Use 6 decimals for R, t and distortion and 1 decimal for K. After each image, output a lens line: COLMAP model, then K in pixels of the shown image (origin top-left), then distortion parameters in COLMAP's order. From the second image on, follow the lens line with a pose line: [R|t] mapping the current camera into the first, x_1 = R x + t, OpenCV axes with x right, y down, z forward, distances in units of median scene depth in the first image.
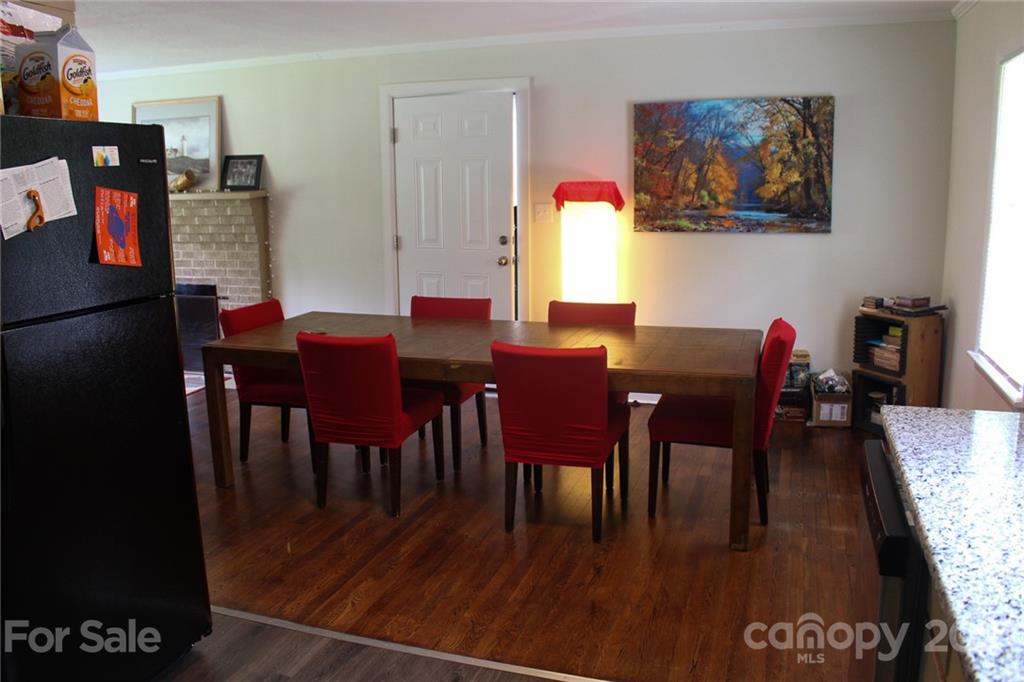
lens RADIAL K [[862.4, 0, 512.0], [0, 862.4, 341.0], [0, 0, 1]] dist [-0.081109, 0.003896]
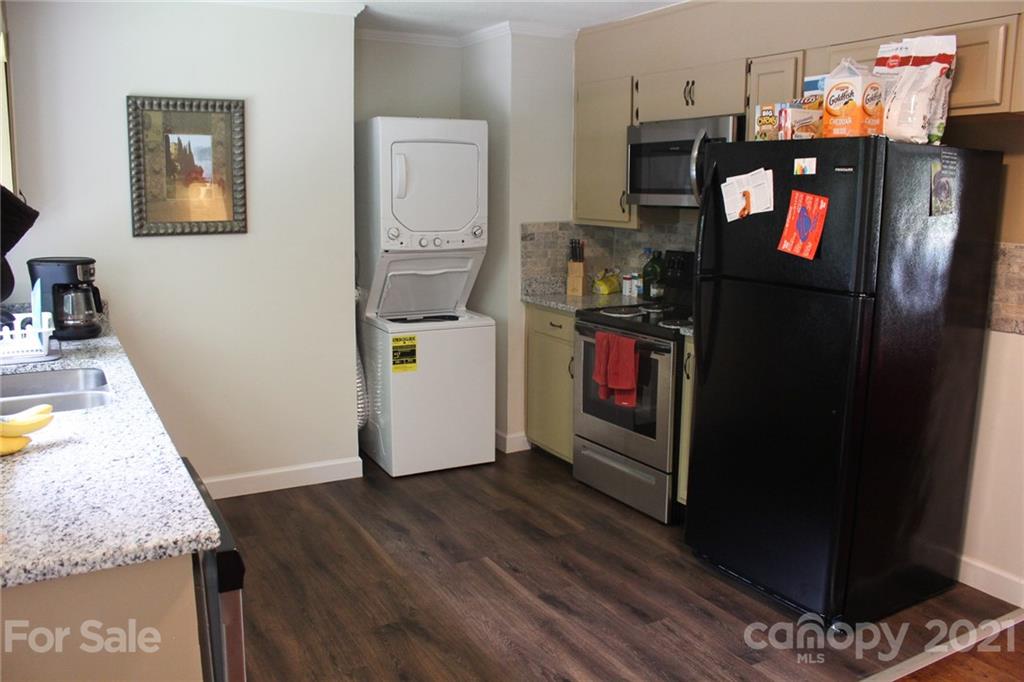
lens RADIAL K [[862.4, 0, 512.0], [0, 862.4, 341.0], [0, 0, 1]] dist [-0.081109, 0.003896]
pose [[-0.684092, 0.134693, -0.716851, 0.744730], [-0.135582, 0.942192, 0.306419, -0.302728], [0.716683, 0.306811, -0.626284, 1.555316]]
